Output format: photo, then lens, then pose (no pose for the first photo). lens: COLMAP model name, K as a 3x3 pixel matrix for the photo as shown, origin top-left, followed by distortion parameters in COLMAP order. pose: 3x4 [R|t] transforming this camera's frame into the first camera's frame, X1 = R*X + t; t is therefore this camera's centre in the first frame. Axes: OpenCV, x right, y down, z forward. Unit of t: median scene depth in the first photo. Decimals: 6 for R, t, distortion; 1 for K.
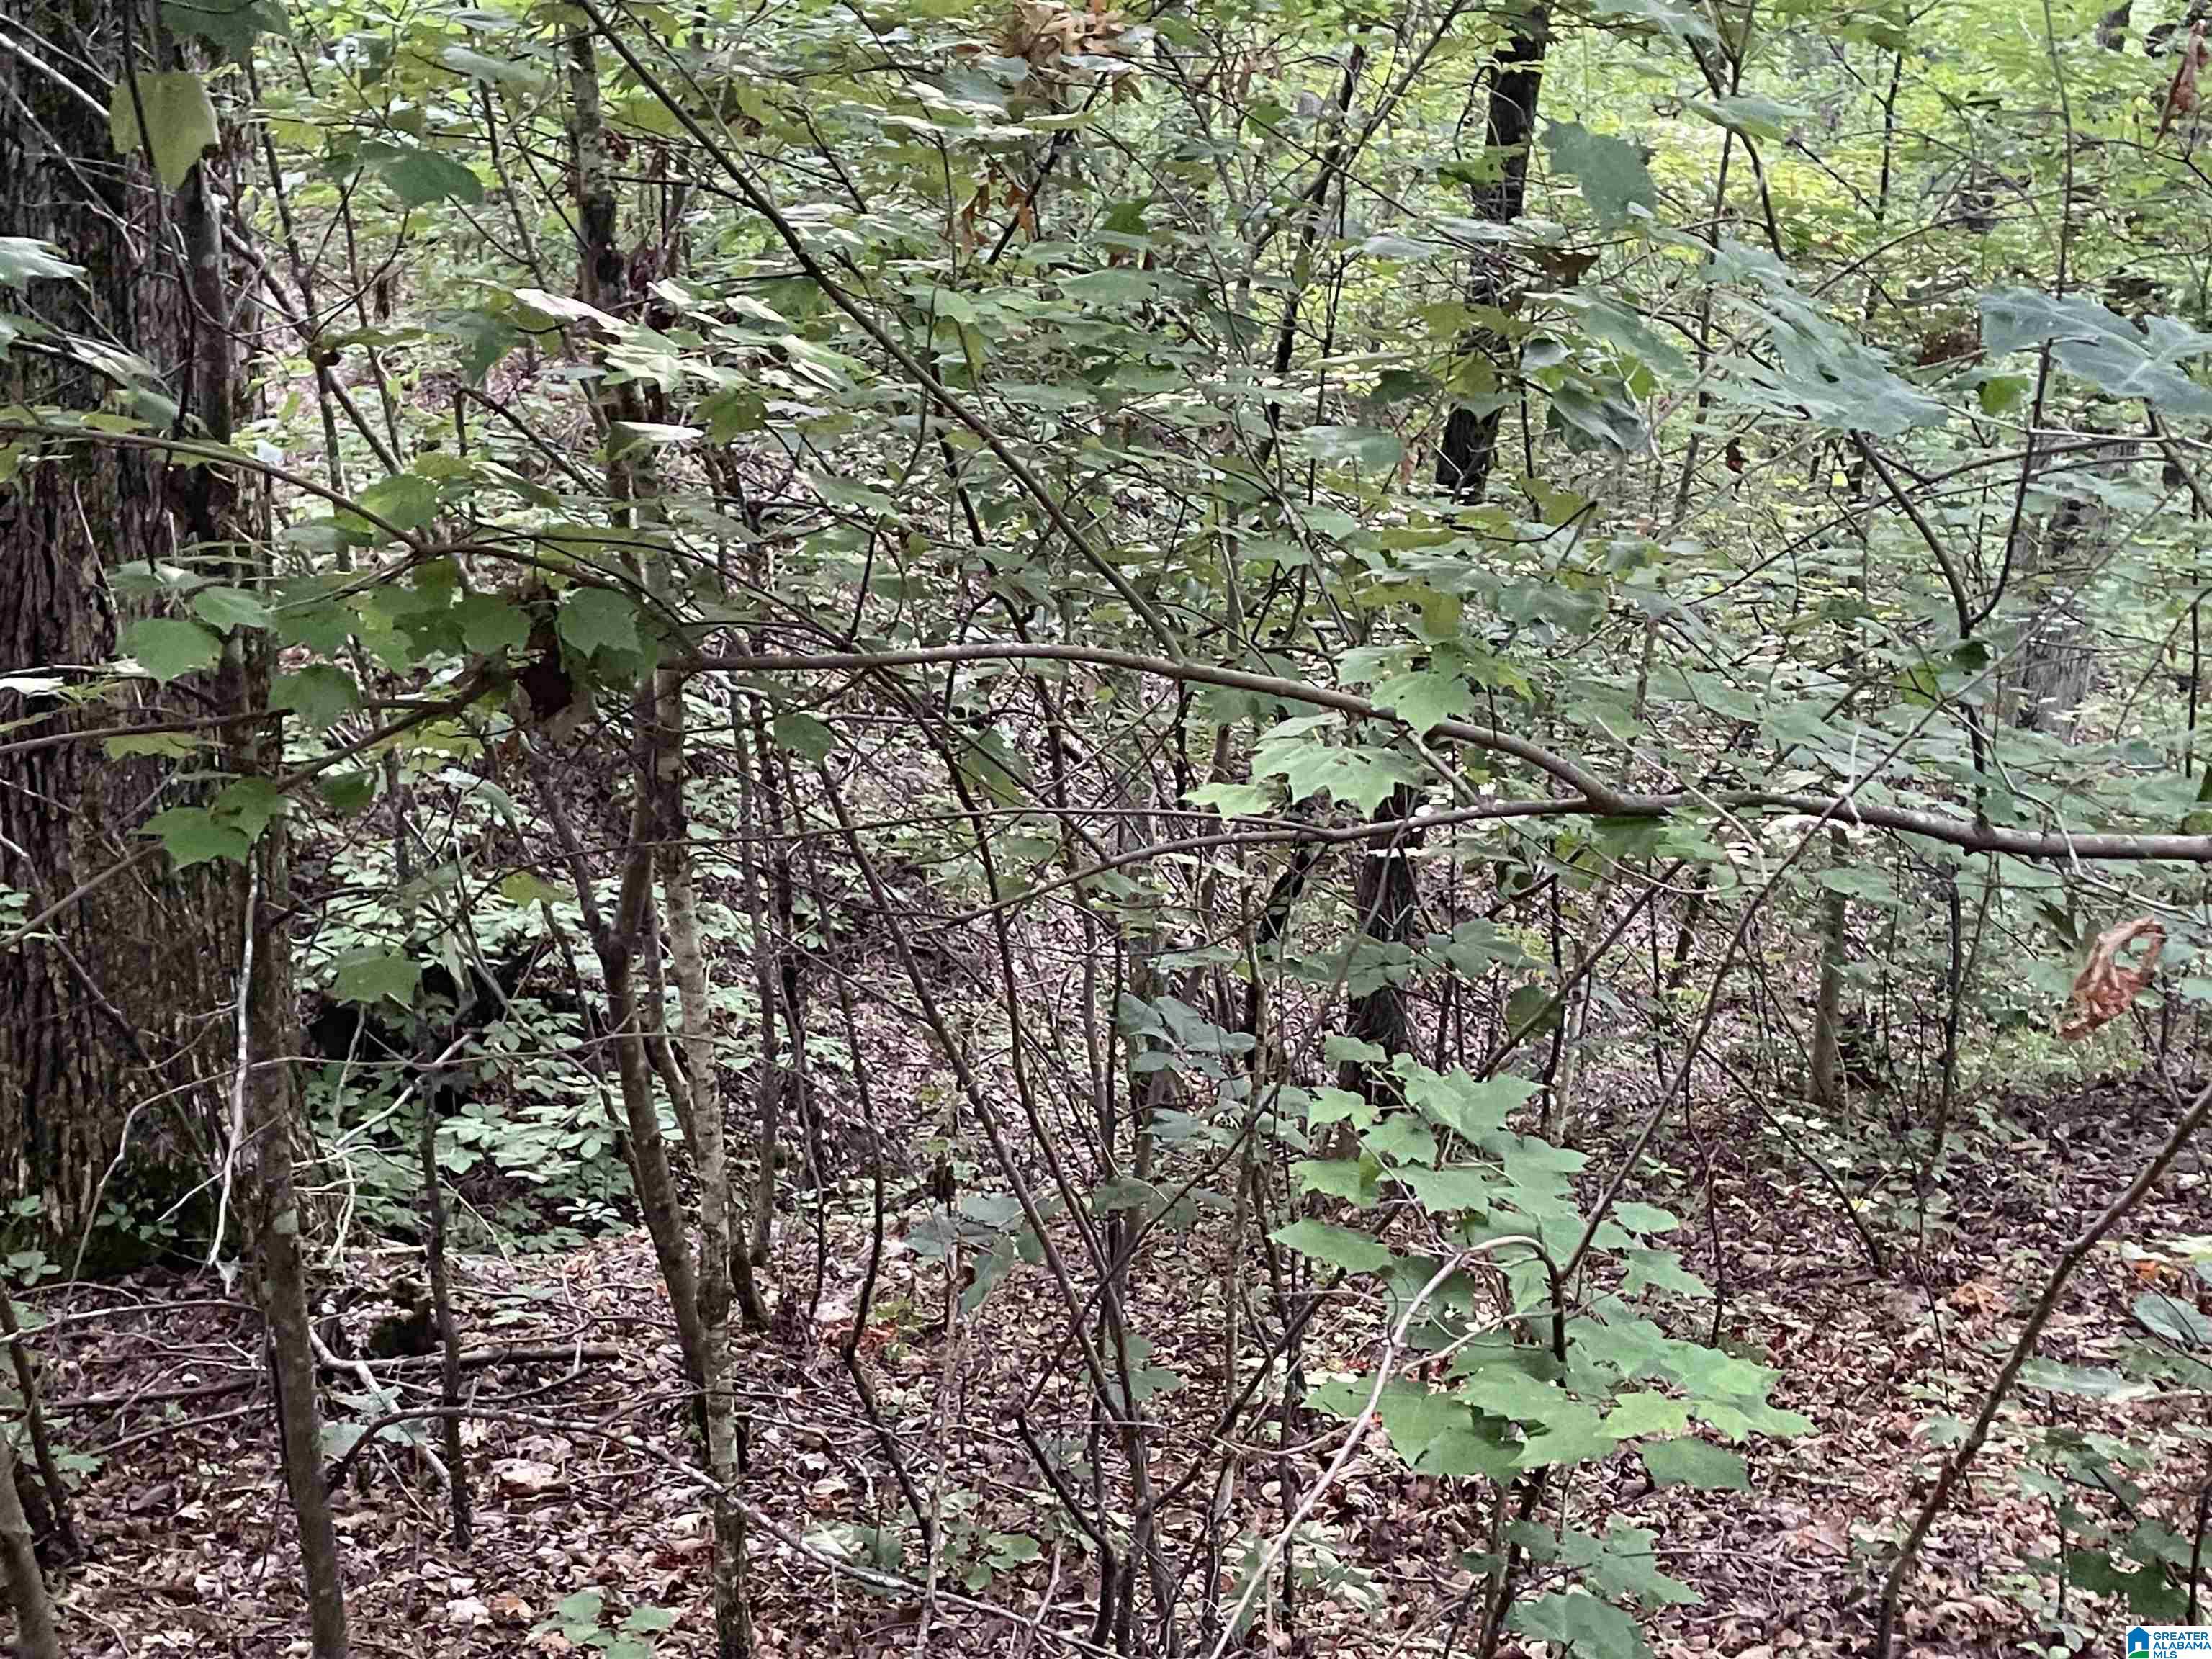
lens RADIAL K [[3005.2, 0, 1106.0], [0, 3005.2, 829.5], [0, 0, 1]] dist [0.156768, -0.448181]
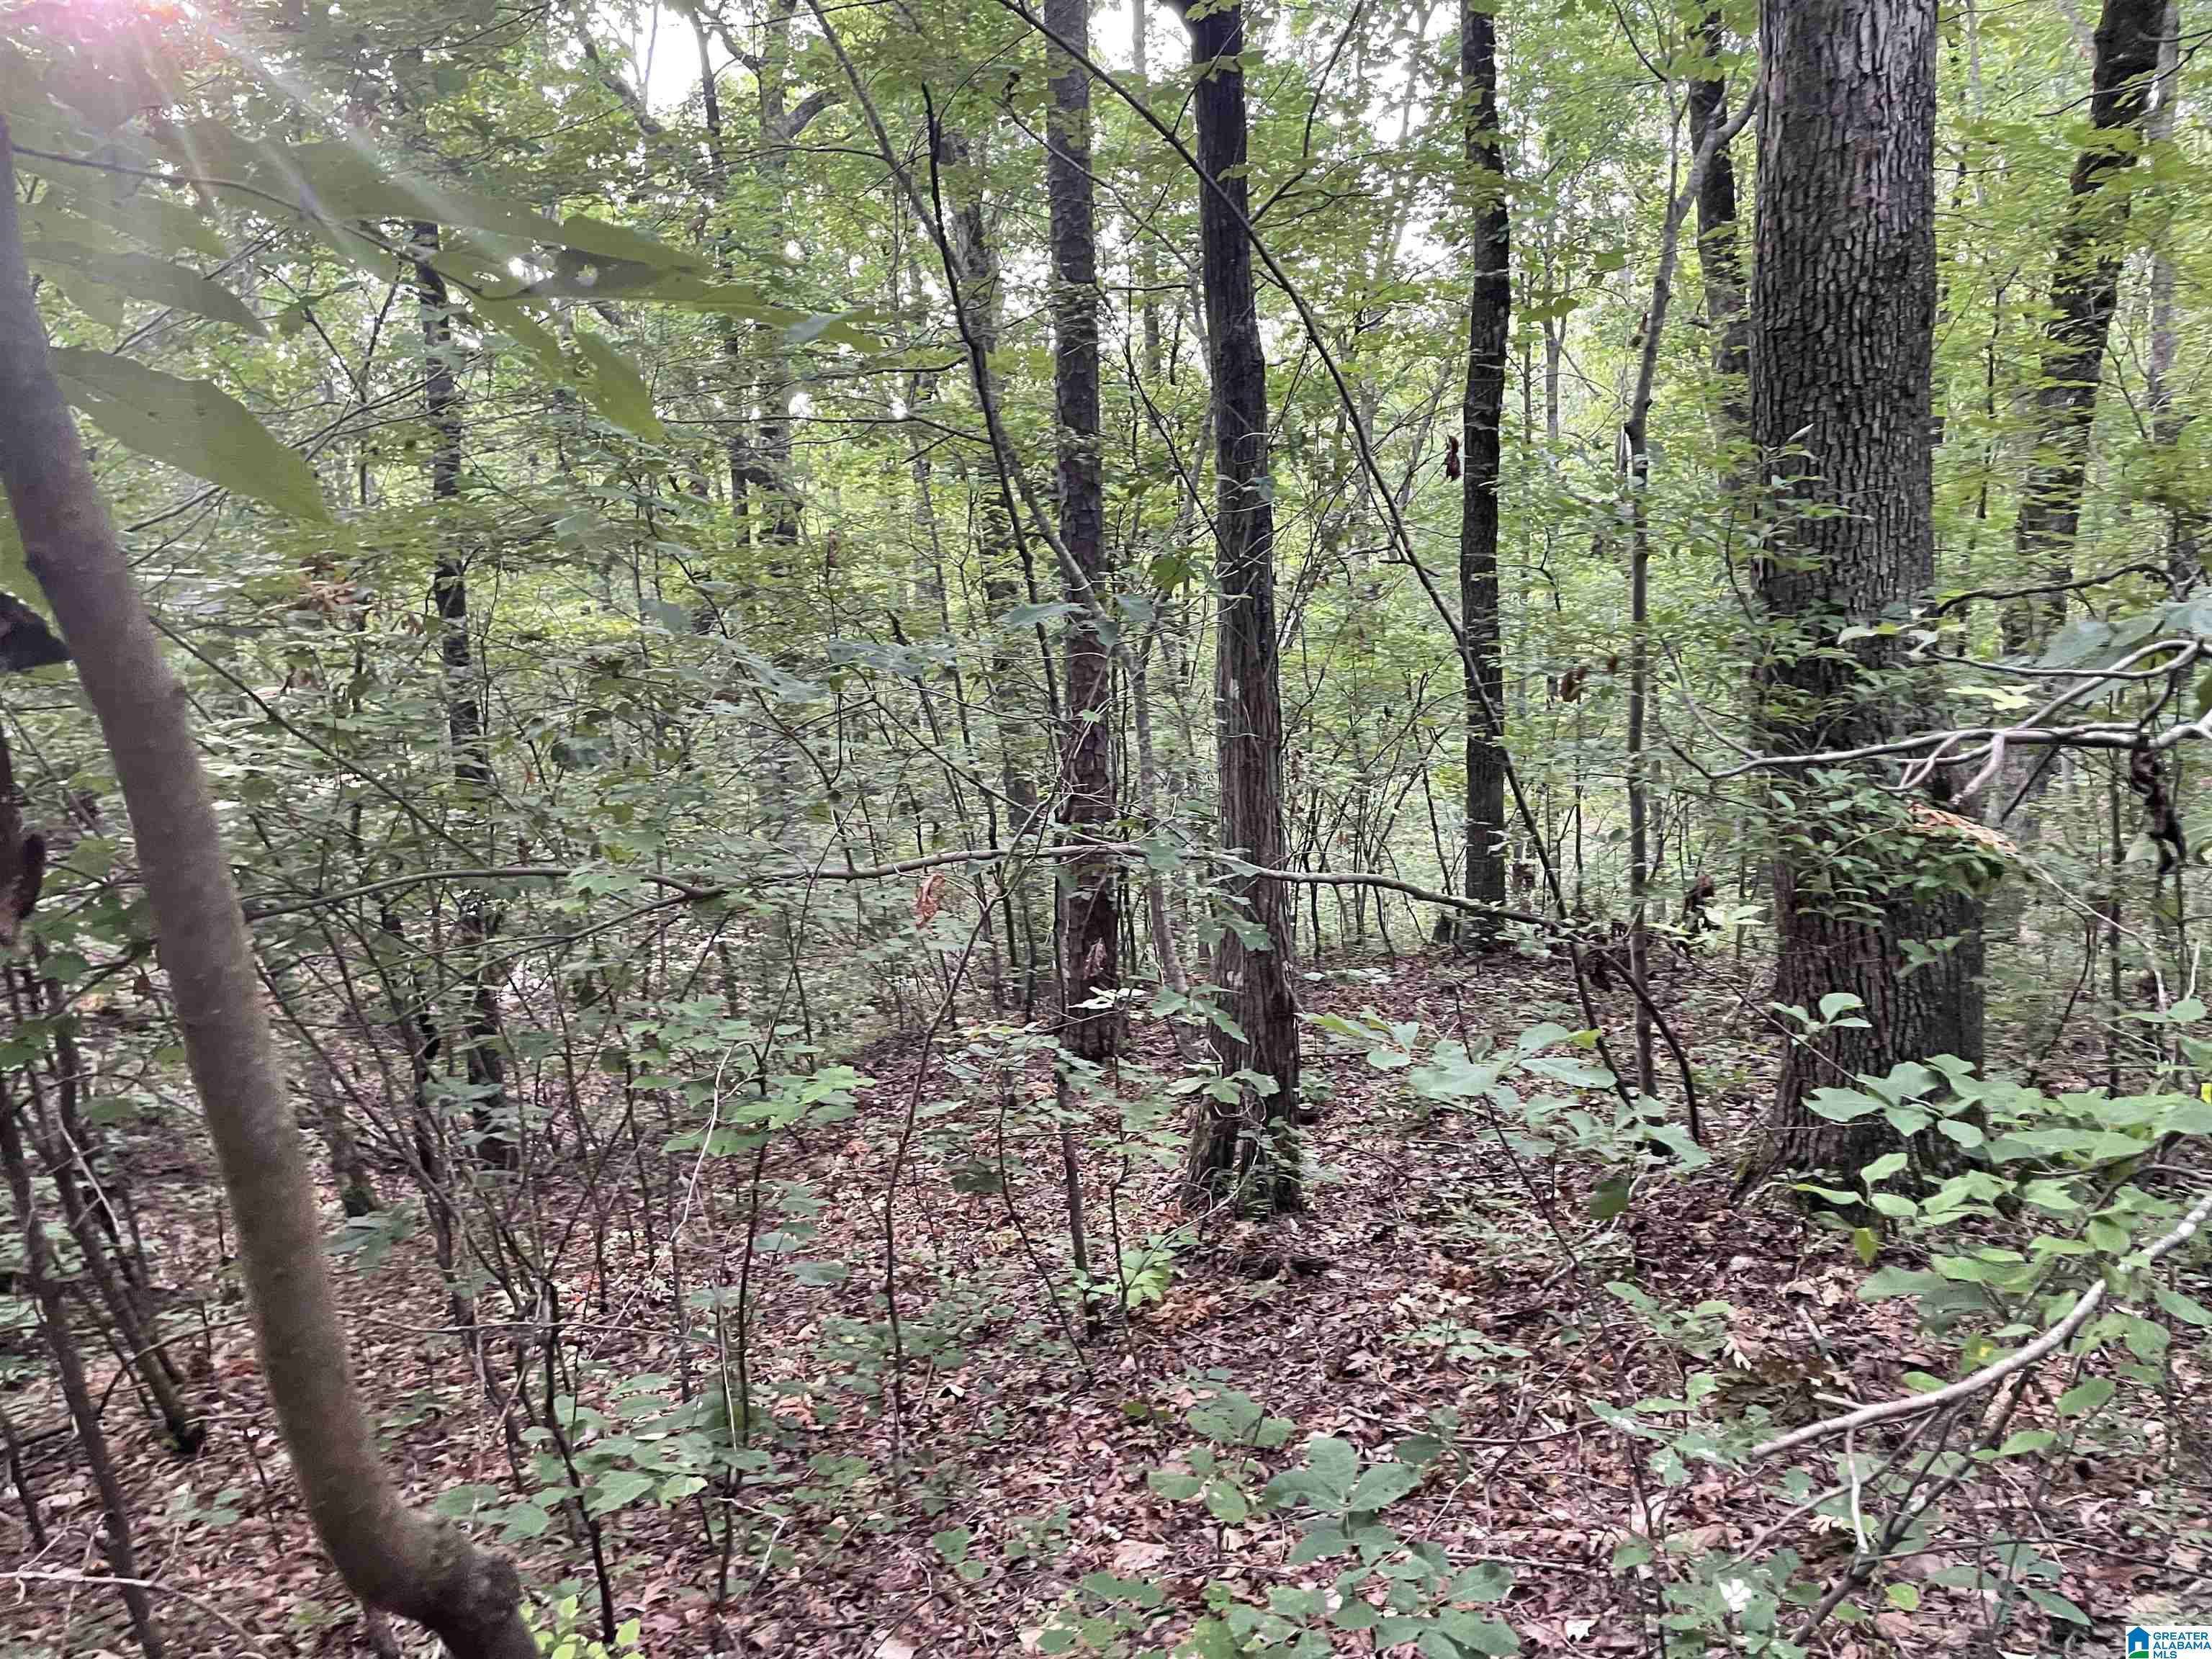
lens RADIAL K [[1689.1, 0, 1105.0], [0, 1689.1, 840.1], [0, 0, 1]] dist [0.107767, -0.132465]
pose [[0.856637, -0.204068, 0.473844, -0.142759], [0.244283, 0.969404, -0.024137, 0.049144], [-0.454421, 0.136429, 0.880278, -0.220154]]
